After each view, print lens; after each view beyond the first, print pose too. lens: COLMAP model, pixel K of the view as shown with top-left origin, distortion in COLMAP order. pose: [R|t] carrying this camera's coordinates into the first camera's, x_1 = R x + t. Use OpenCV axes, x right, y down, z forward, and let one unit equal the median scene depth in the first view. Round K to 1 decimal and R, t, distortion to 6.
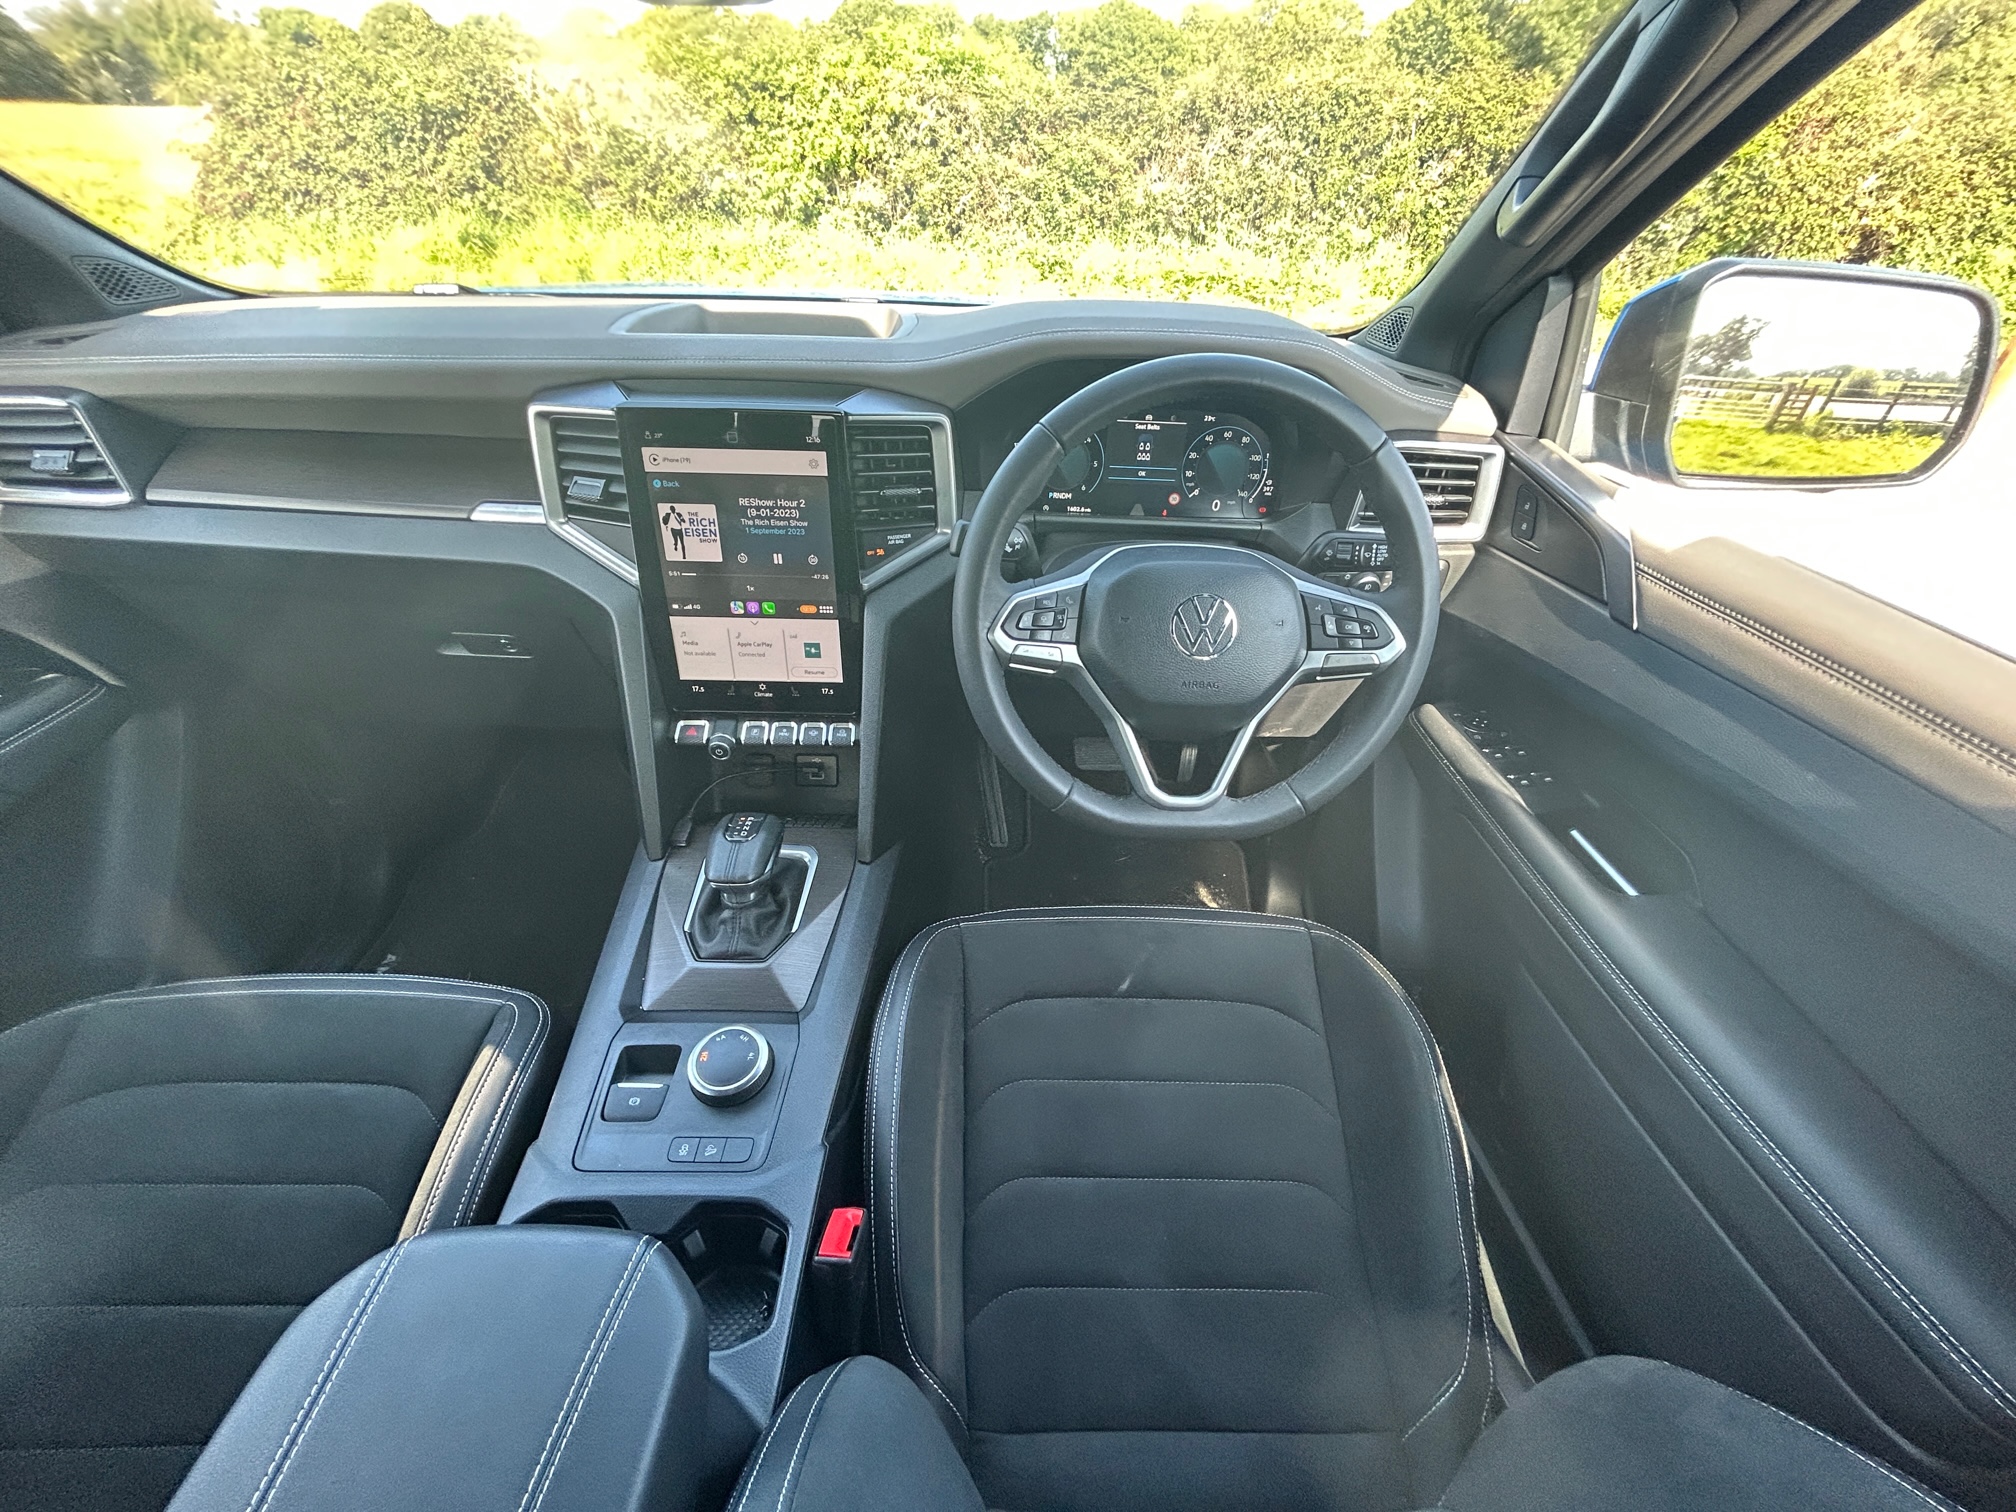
lens RADIAL K [[784.9, 0, 1009.4], [0, 784.9, 749.8], [0, 0, 1]] dist [0.004303, -0.002285]
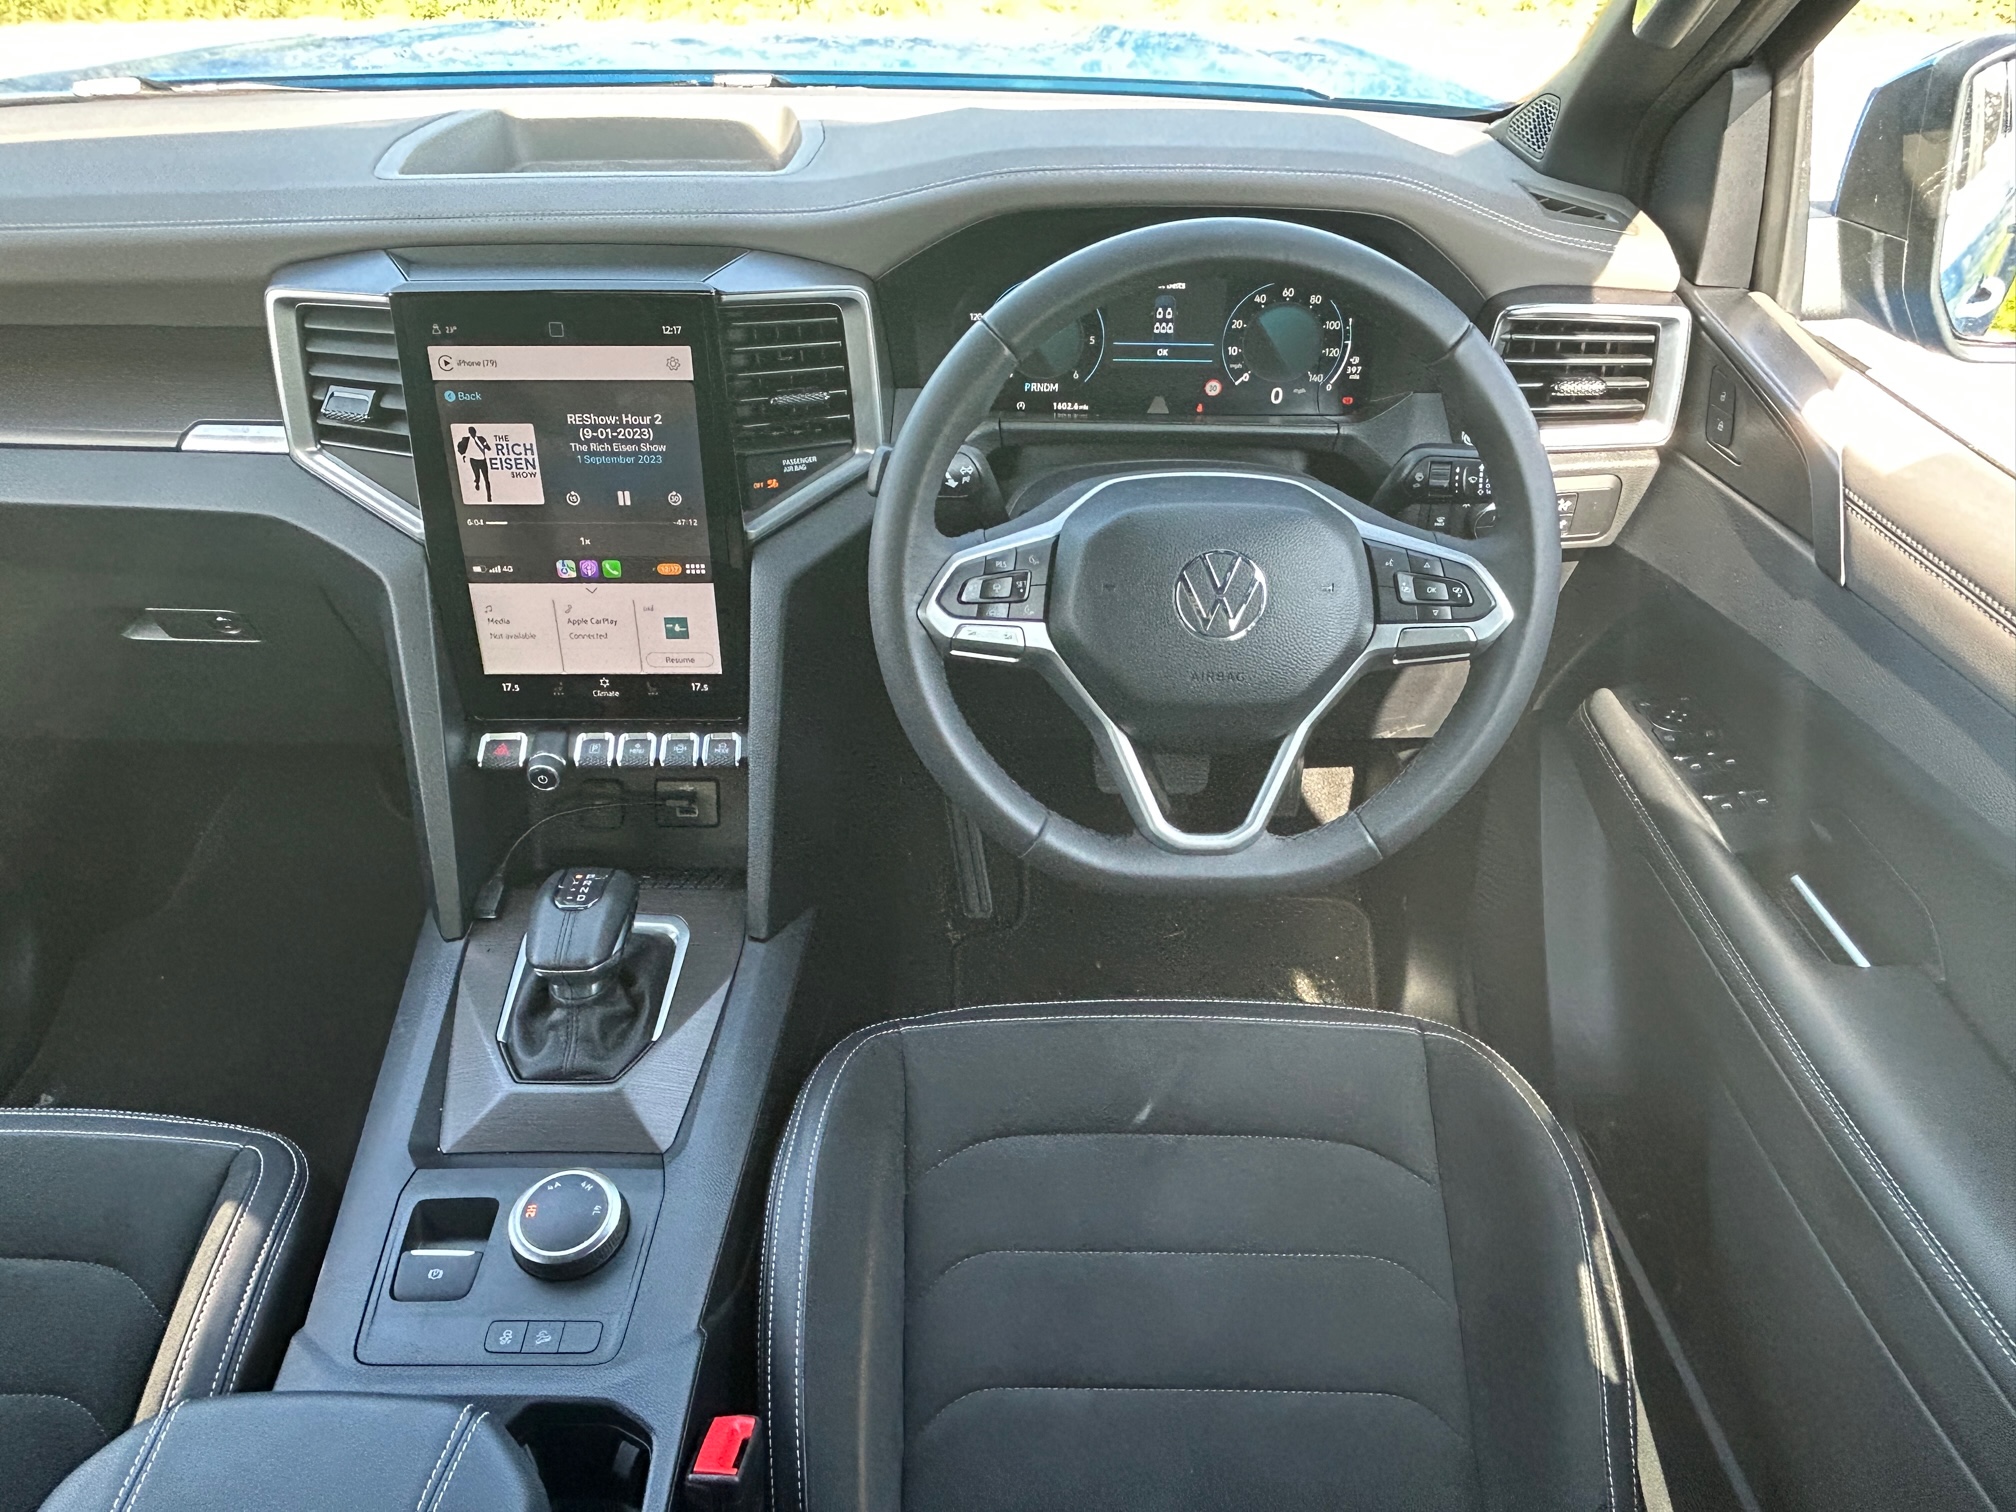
lens RADIAL K [[1462.4, 0, 1020.5], [0, 1462.4, 738.2], [0, 0, 1]] dist [0.014048, -0.018092]
pose [[0.999521, -0.017303, -0.025646, 0.083135], [0.017098, 0.999820, -0.008206, -0.016491], [0.025784, 0.007764, 0.999637, -0.276631]]
